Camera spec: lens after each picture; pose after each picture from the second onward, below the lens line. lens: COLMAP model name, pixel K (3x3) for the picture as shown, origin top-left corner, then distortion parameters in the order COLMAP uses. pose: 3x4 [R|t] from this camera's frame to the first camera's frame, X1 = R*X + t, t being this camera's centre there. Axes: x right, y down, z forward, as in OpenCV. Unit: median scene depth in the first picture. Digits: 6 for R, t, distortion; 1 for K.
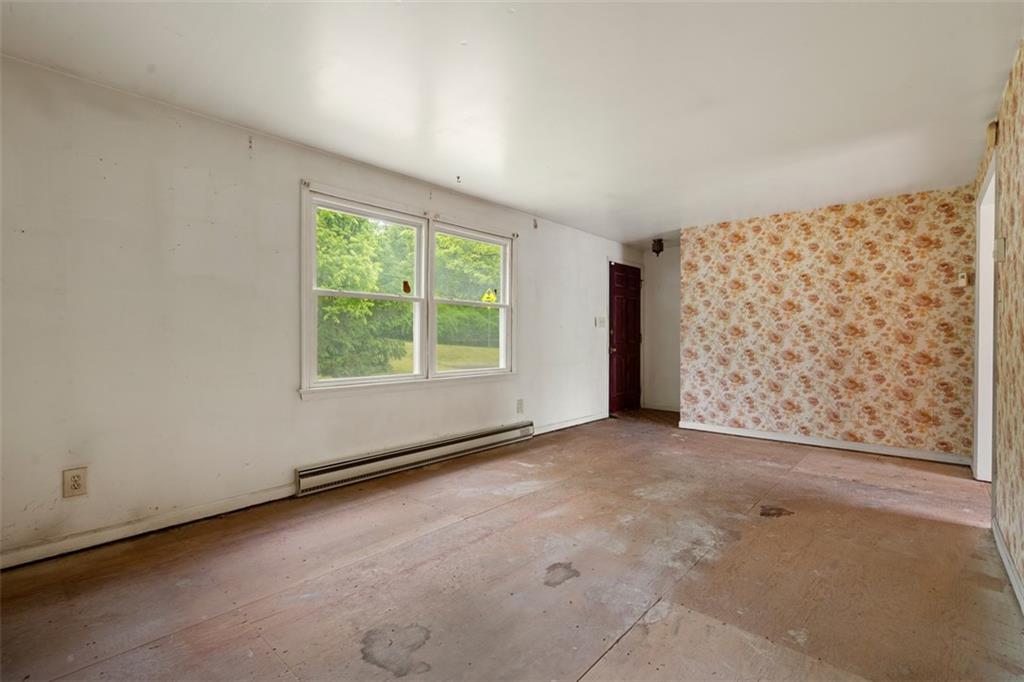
lens RADIAL K [[457.2, 0, 517.8], [0, 457.2, 338.0], [0, 0, 1]] dist [0.003839, 0.000805]
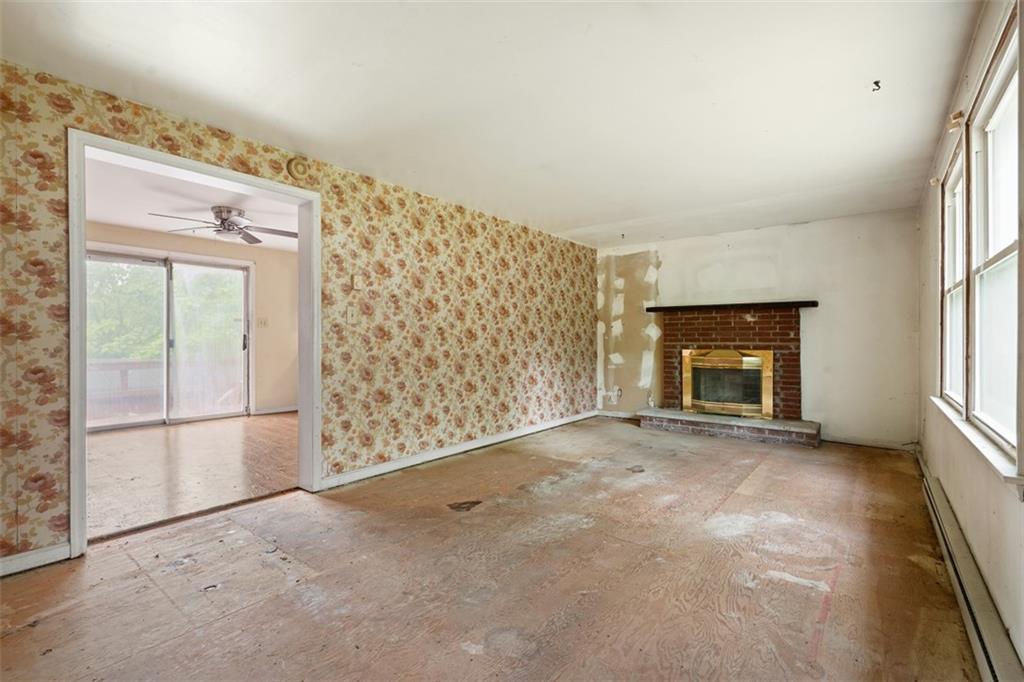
lens RADIAL K [[468.4, 0, 510.0], [0, 468.4, 339.9], [0, 0, 1]] dist [-0.005136, 0.003033]
pose [[-0.998778, -0.003426, -0.049306, 0.525996], [-0.003503, 0.999993, 0.001475, -0.006553], [0.049301, 0.001646, -0.998783, 2.158000]]
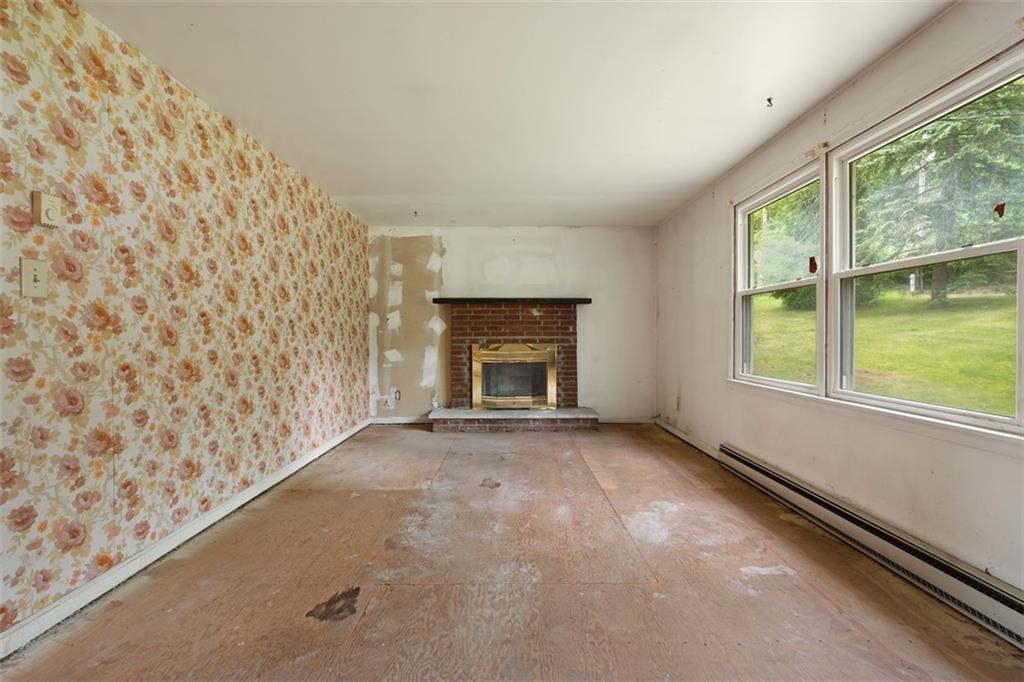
lens RADIAL K [[468.4, 0, 512.6], [0, 468.4, 339.9], [0, 0, 1]] dist [-0.005136, 0.003033]
pose [[-0.746549, 0.005361, -0.665309, 0.837904], [-0.000368, 0.999964, 0.008471, 0.001963], [0.665330, 0.006569, -0.746520, 1.705589]]
